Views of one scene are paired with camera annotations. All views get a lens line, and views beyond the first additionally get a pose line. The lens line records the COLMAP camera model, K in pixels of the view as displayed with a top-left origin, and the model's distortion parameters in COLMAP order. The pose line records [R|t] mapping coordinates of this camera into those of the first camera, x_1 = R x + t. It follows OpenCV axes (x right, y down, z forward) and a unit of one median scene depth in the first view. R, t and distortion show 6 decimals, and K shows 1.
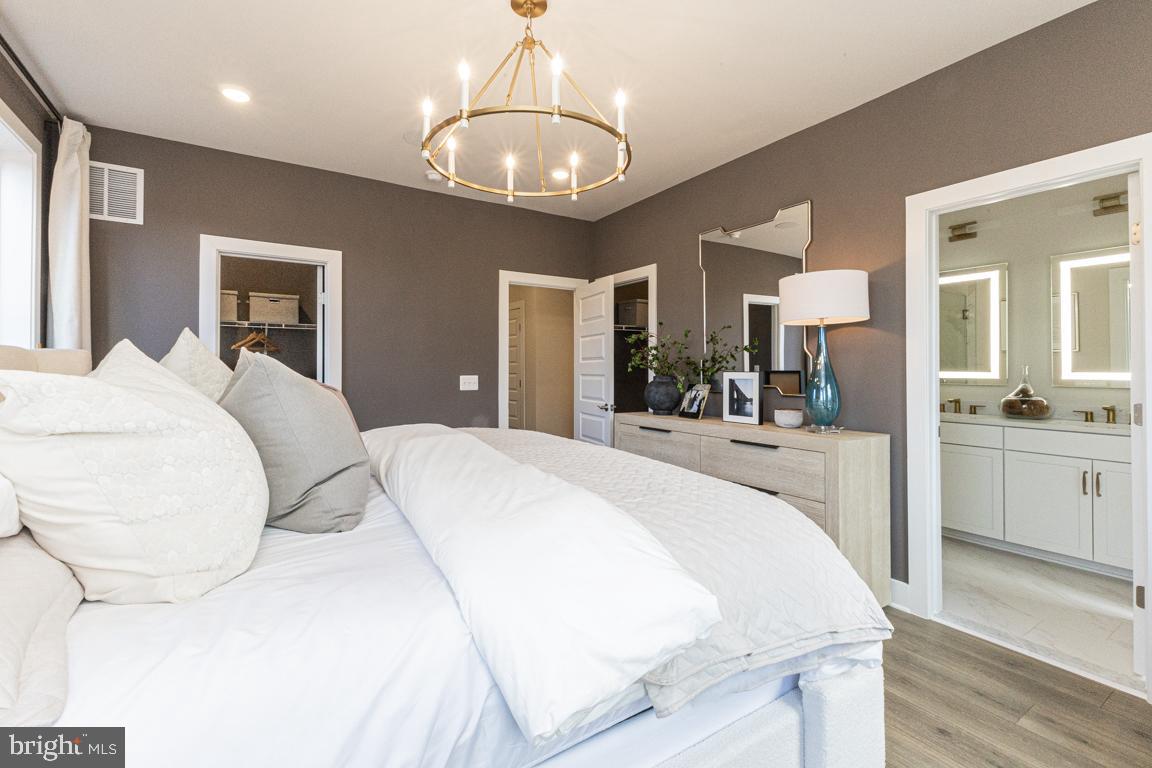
lens RADIAL K [[499.7, 0, 581.0], [0, 499.7, 366.0], [0, 0, 1]] dist [0.008478, -0.000544]
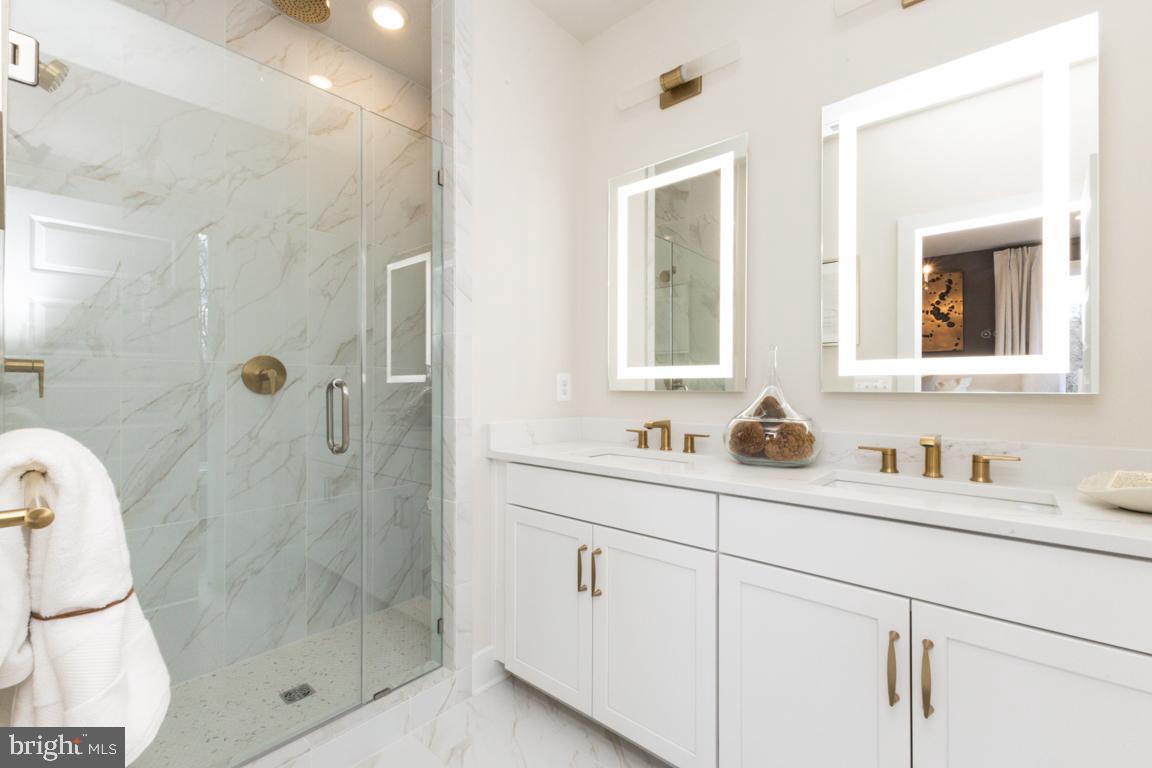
lens RADIAL K [[499.7, 0, 575.0], [0, 499.7, 383.8], [0, 0, 1]] dist [0.008478, -0.000544]
pose [[0.961728, 0.001993, 0.273997, 0.542000], [-0.001340, 0.999996, -0.002570, 0.031588], [-0.274001, 0.002105, 0.961727, 0.566747]]
